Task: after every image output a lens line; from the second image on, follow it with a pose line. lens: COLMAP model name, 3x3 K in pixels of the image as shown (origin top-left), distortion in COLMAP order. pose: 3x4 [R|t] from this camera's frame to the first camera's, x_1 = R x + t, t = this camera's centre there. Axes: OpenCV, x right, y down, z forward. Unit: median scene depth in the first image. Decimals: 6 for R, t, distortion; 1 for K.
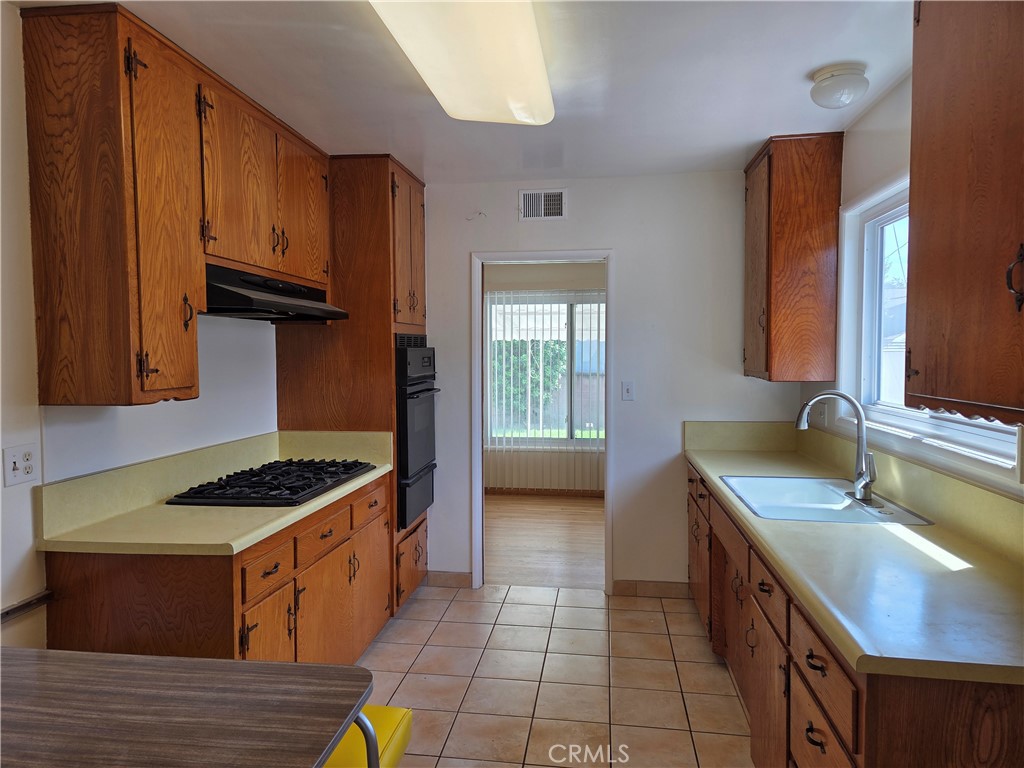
lens RADIAL K [[688.8, 0, 509.9], [0, 688.8, 383.4], [0, 0, 1]] dist [0.010413, -0.007536]
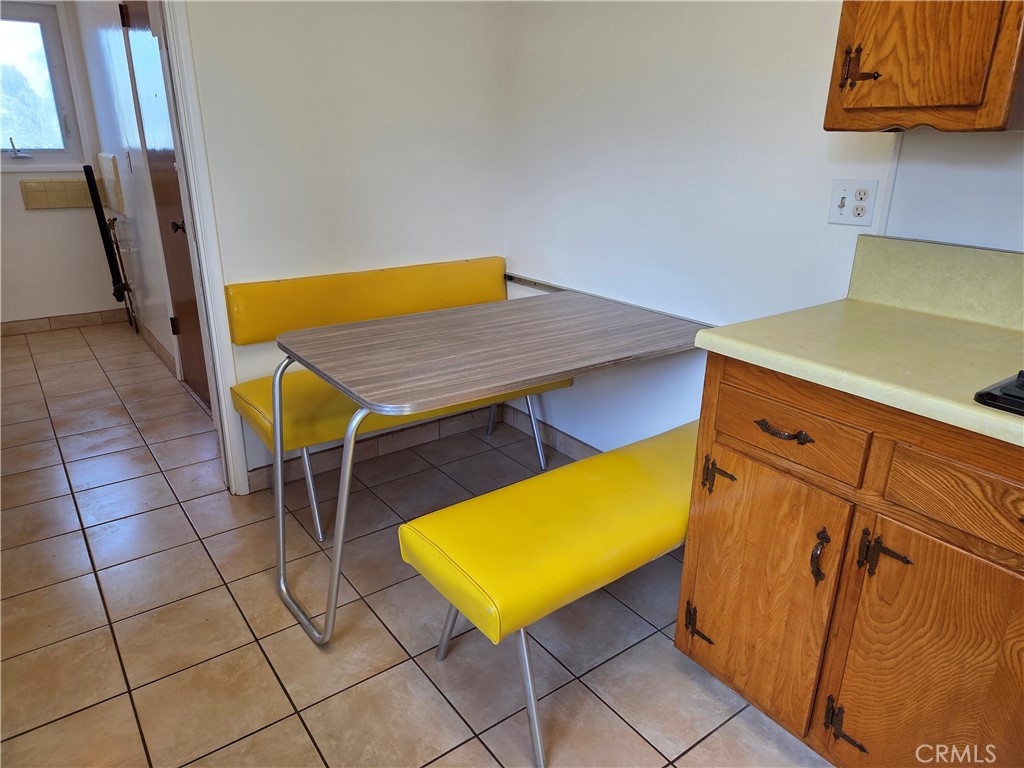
lens RADIAL K [[688.8, 0, 503.2], [0, 688.8, 389.9], [0, 0, 1]] dist [0.010413, -0.007536]
pose [[-0.718894, 0.237603, -0.653250, 0.312985], [-0.038125, 0.924875, 0.378356, 0.030622], [0.694073, 0.296903, -0.655828, 1.793913]]
